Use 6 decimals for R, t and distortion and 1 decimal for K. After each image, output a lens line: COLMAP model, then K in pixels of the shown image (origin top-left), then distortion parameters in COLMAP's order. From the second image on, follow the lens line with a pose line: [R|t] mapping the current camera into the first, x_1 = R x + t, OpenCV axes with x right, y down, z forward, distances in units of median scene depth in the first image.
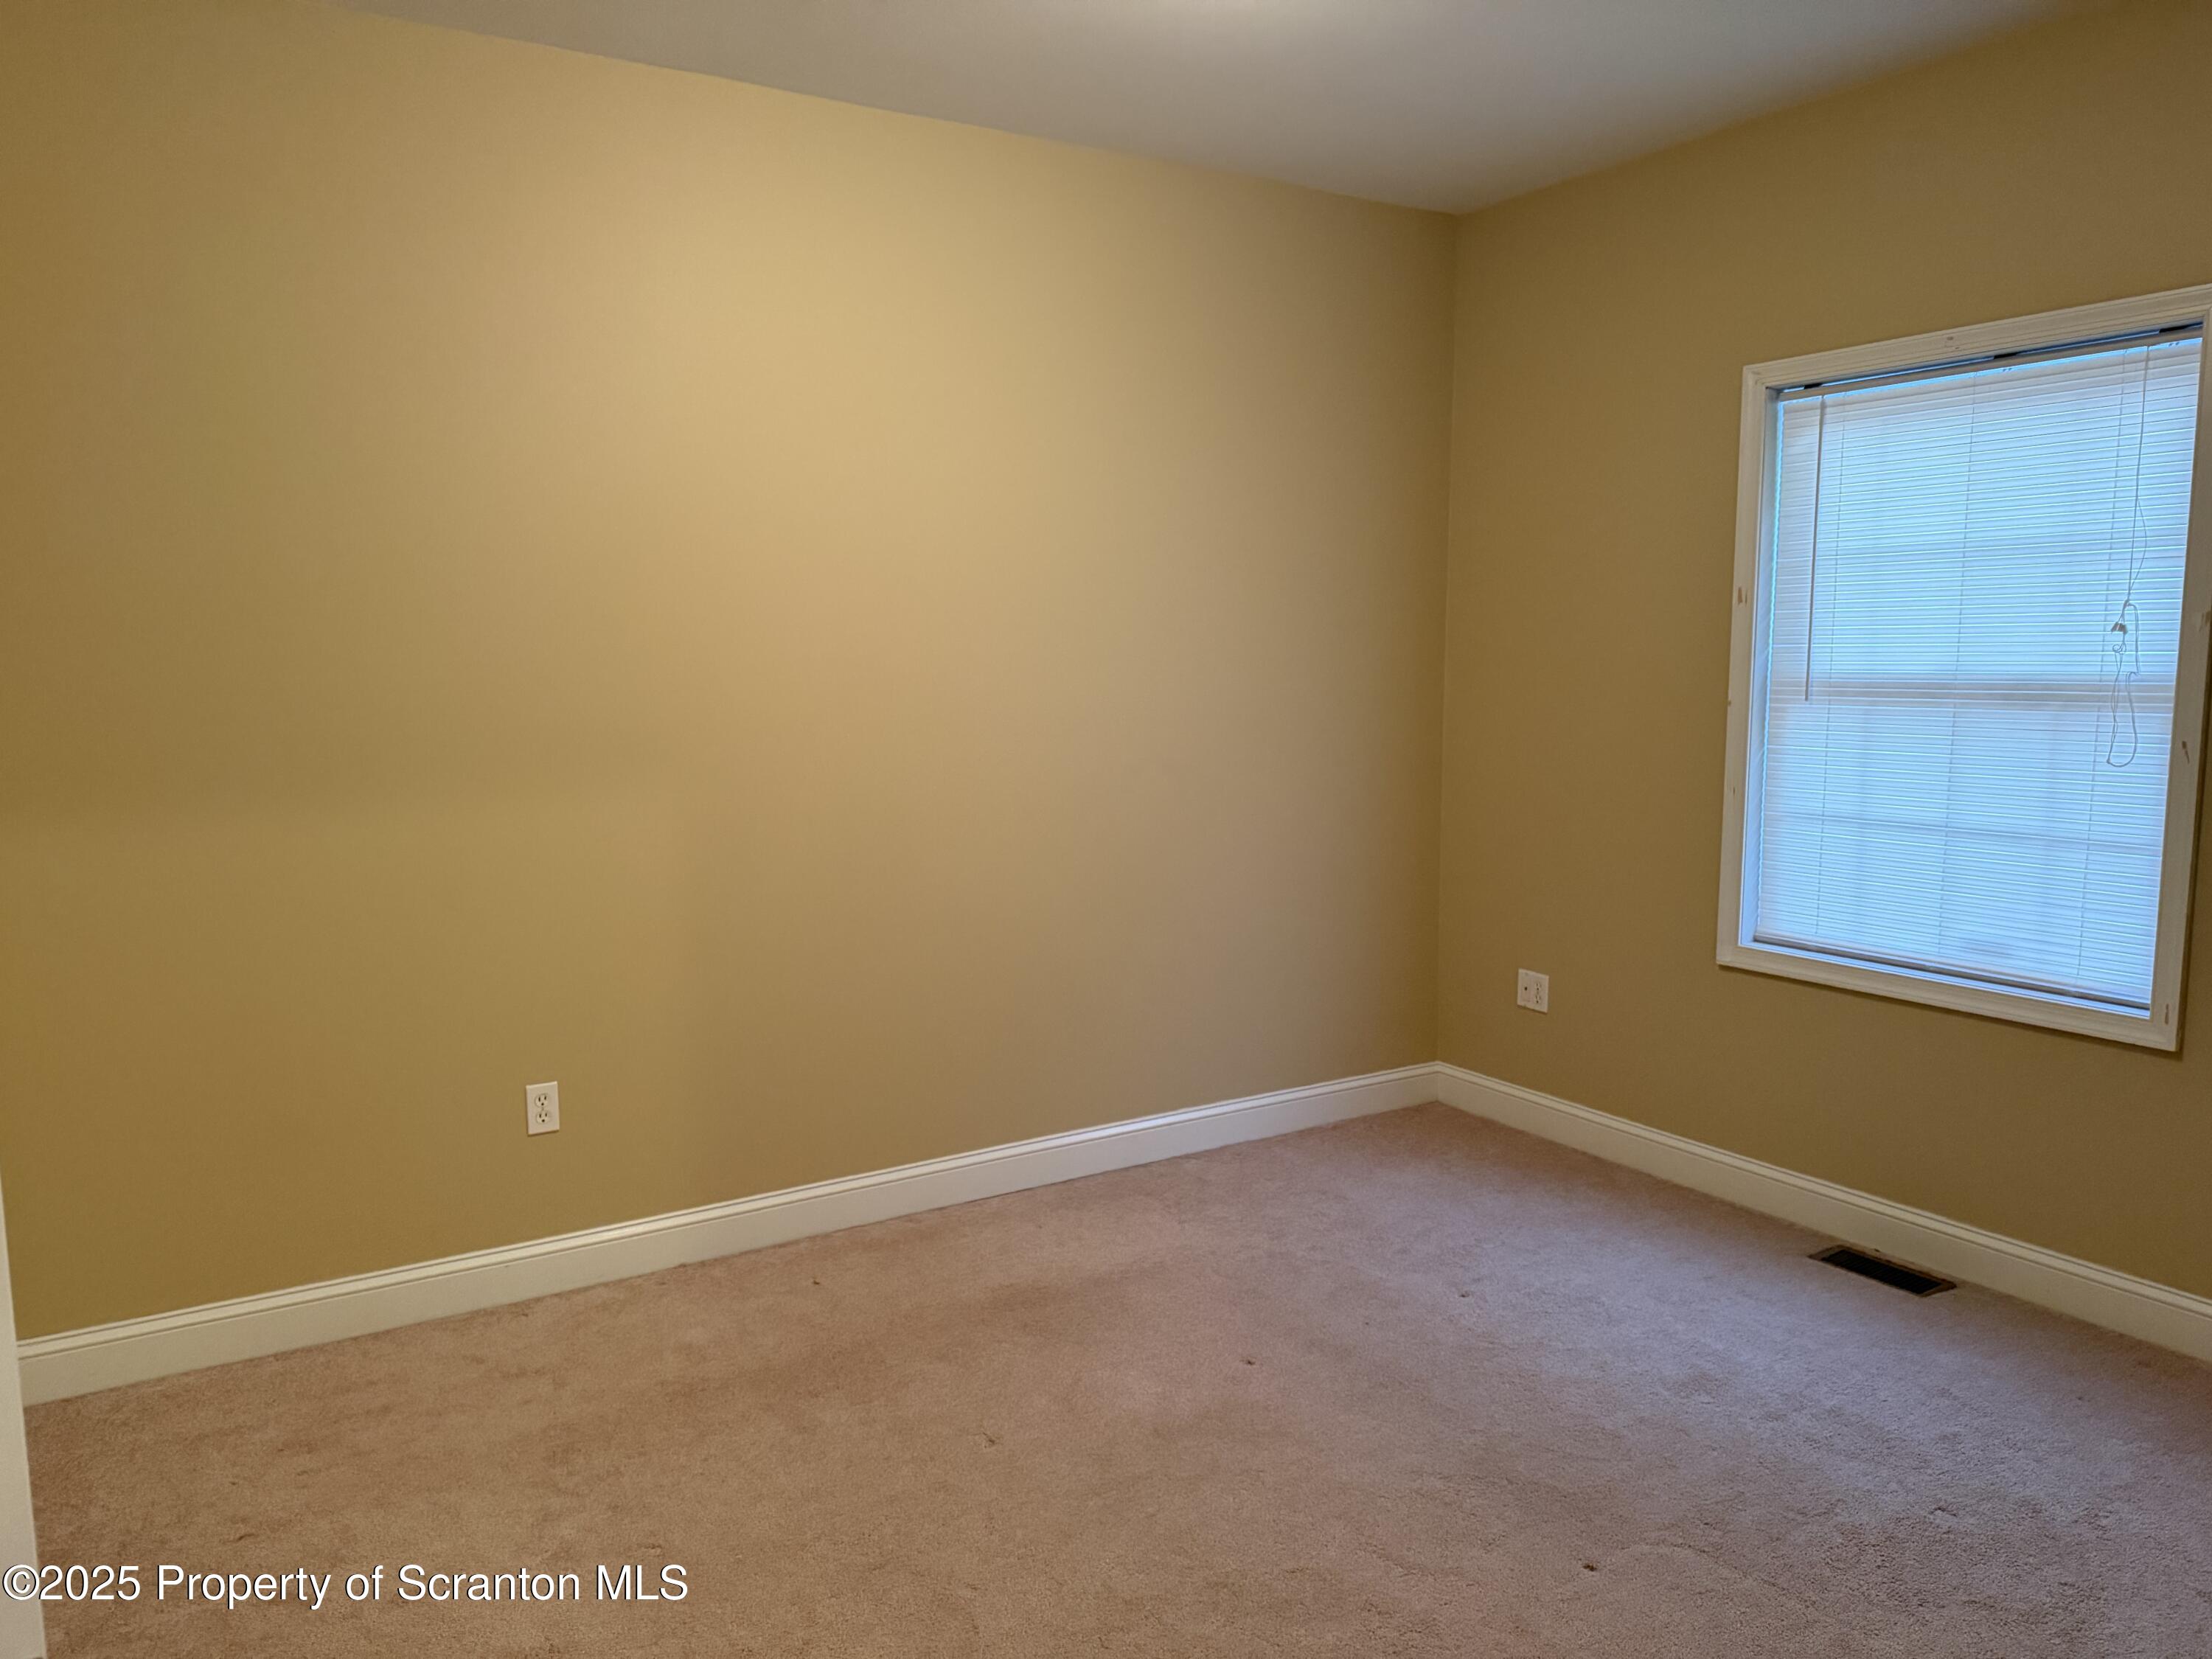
lens RADIAL K [[1549.3, 0, 1095.6], [0, 1549.3, 830.0], [0, 0, 1]] dist [0.013304, -0.008479]
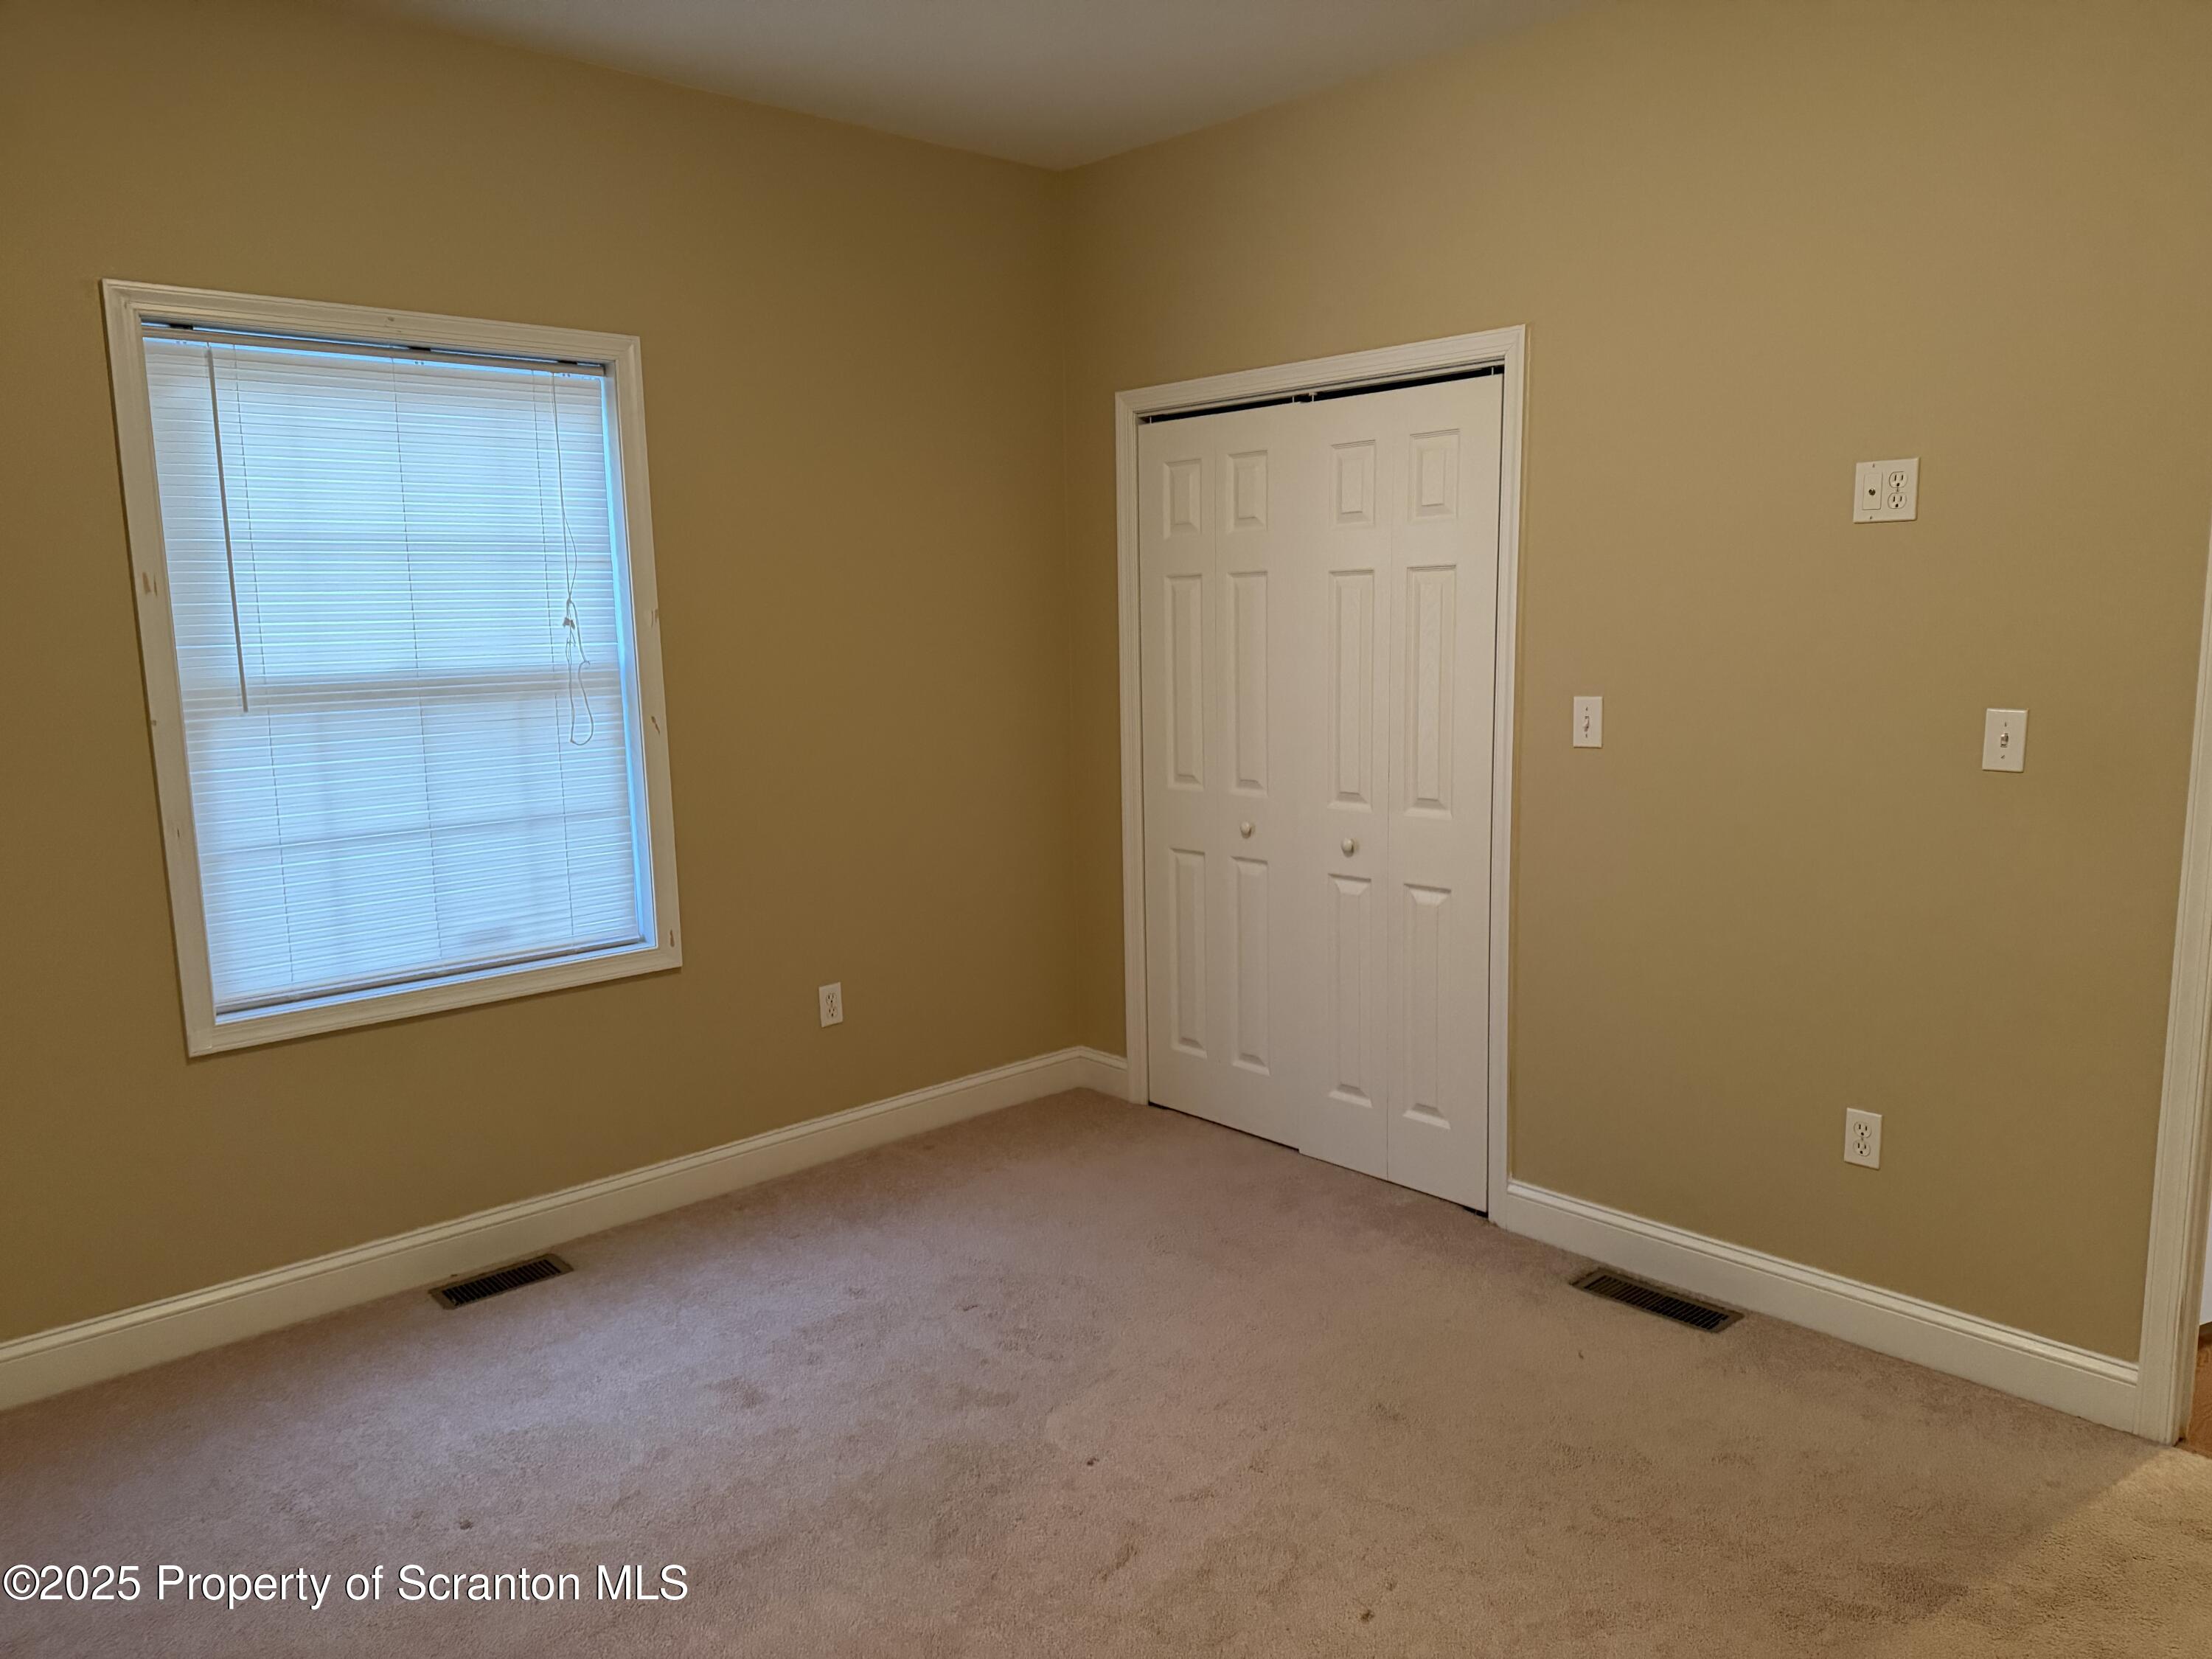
lens RADIAL K [[1549.3, 0, 1091.3], [0, 1549.3, 850.1], [0, 0, 1]] dist [0.013304, -0.008479]
pose [[-0.171618, -0.136070, 0.975721, -0.473598], [0.141067, 0.976815, 0.161035, -0.085958], [-0.975011, 0.165279, -0.148444, 0.735835]]
